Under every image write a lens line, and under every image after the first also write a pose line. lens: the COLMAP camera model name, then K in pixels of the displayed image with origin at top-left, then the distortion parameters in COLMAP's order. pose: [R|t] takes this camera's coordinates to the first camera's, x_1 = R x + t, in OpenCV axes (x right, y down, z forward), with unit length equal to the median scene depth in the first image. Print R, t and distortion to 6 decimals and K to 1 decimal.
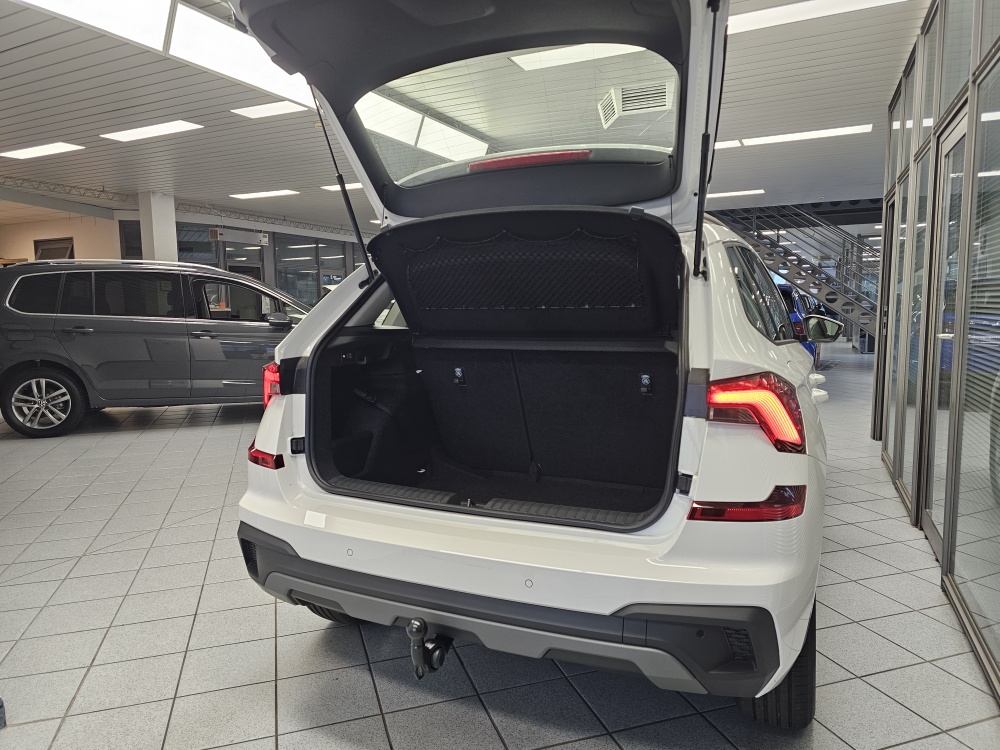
lens RADIAL K [[676.8, 0, 500.4], [0, 676.8, 377.8], [0, 0, 1]] dist [0.061152, -0.060814]
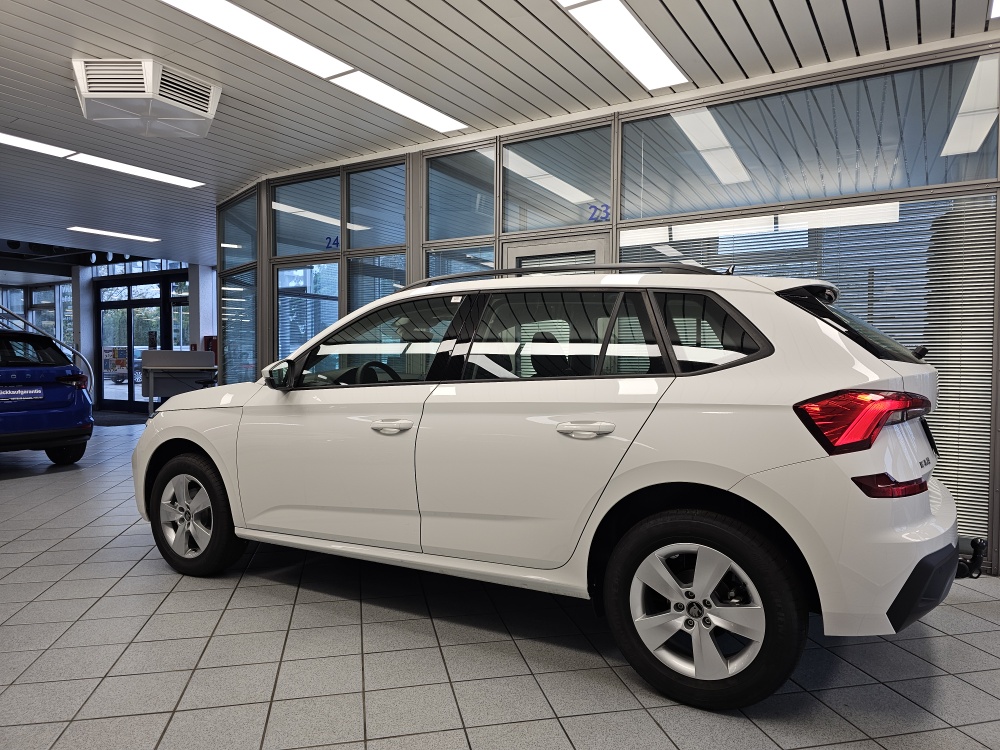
lens RADIAL K [[676.8, 0, 506.6], [0, 676.8, 370.1], [0, 0, 1]] dist [0.061152, -0.060814]
pose [[0.088144, -0.005060, 0.996095, -0.560803], [0.103004, 0.994673, -0.004062, -0.042987], [-0.990768, 0.102960, 0.088196, 0.590667]]
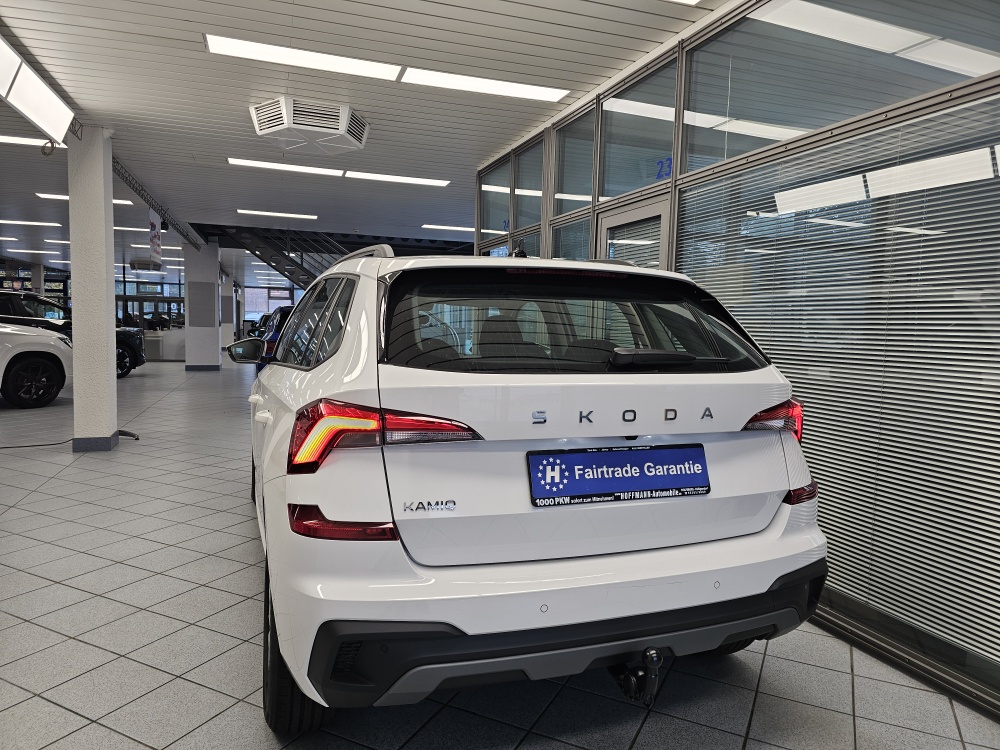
lens RADIAL K [[676.8, 0, 503.2], [0, 676.8, 370.5], [0, 0, 1]] dist [0.061152, -0.060814]
pose [[0.696239, -0.023043, 0.717440, -0.317330], [0.047553, 0.998770, -0.014069, -0.017380], [-0.716233, 0.043912, 0.696478, 0.139311]]
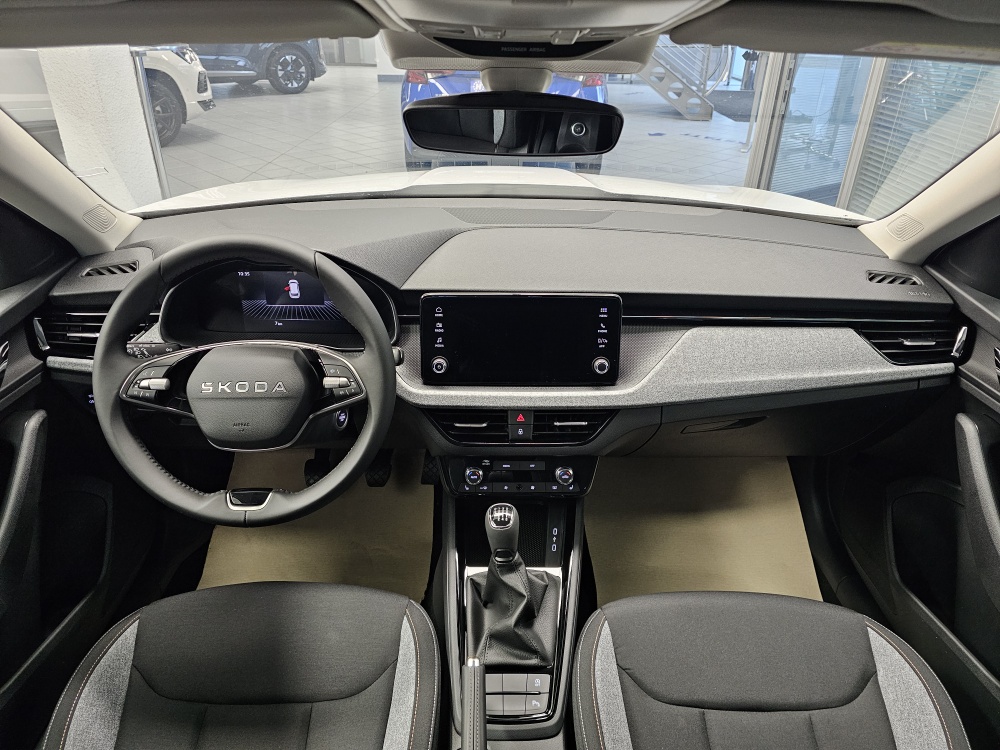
lens RADIAL K [[676.8, 0, 506.8], [0, 676.8, 367.1], [0, 0, 1]] dist [0.061152, -0.060814]
pose [[0.897814, -0.183276, 0.400425, 0.080509], [0.018573, 0.924232, 0.381380, -0.099305], [-0.439984, -0.334971, 0.833192, 0.610543]]
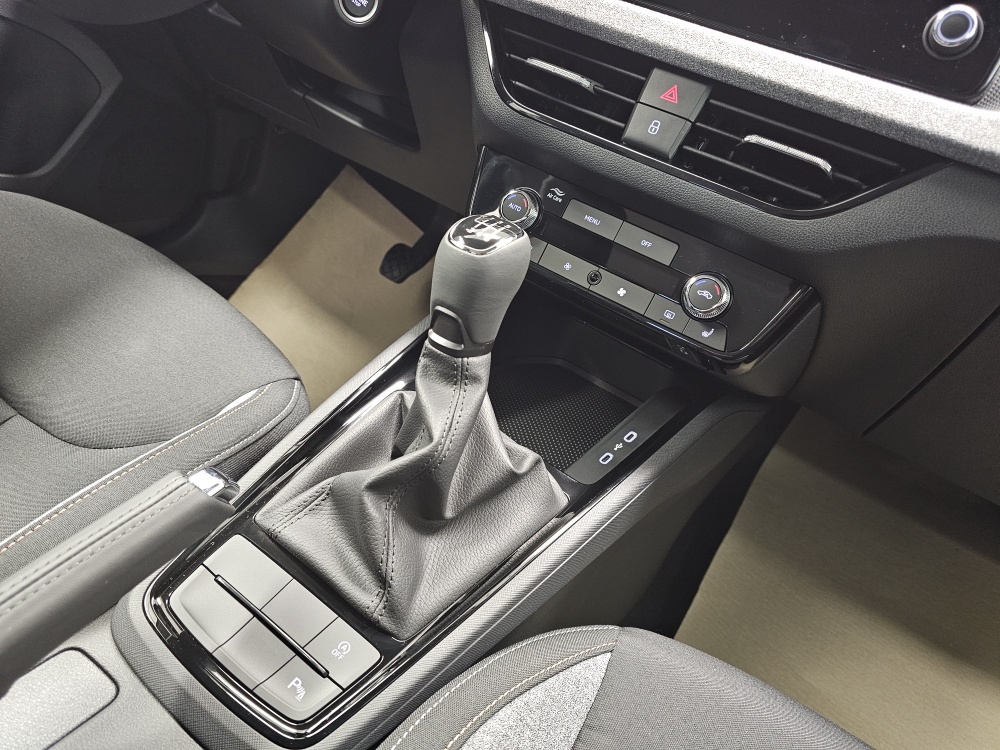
lens RADIAL K [[676.8, 0, 483.8], [0, 676.8, 374.0], [0, 0, 1]] dist [0.061152, -0.060814]
pose [[0.951987, 0.306137, 0.000528, 0.146260], [-0.279784, 0.869335, 0.407405, -0.012749], [0.124263, -0.387992, 0.913248, 0.676827]]
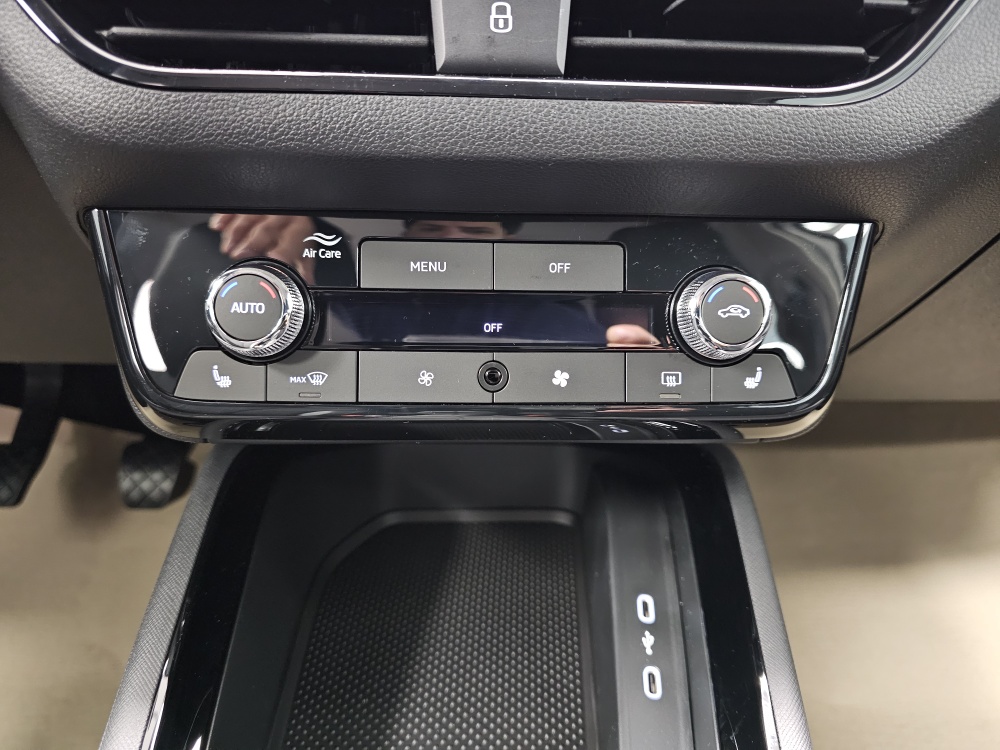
lens RADIAL K [[676.8, 0, 477.9], [0, 676.8, 370.1], [0, 0, 1]] dist [0.061152, -0.060814]
pose [[0.890389, -0.137826, 0.433833, 0.138077], [0.014103, 0.960955, 0.276345, -0.003640], [-0.454982, -0.239936, 0.857568, 0.727573]]
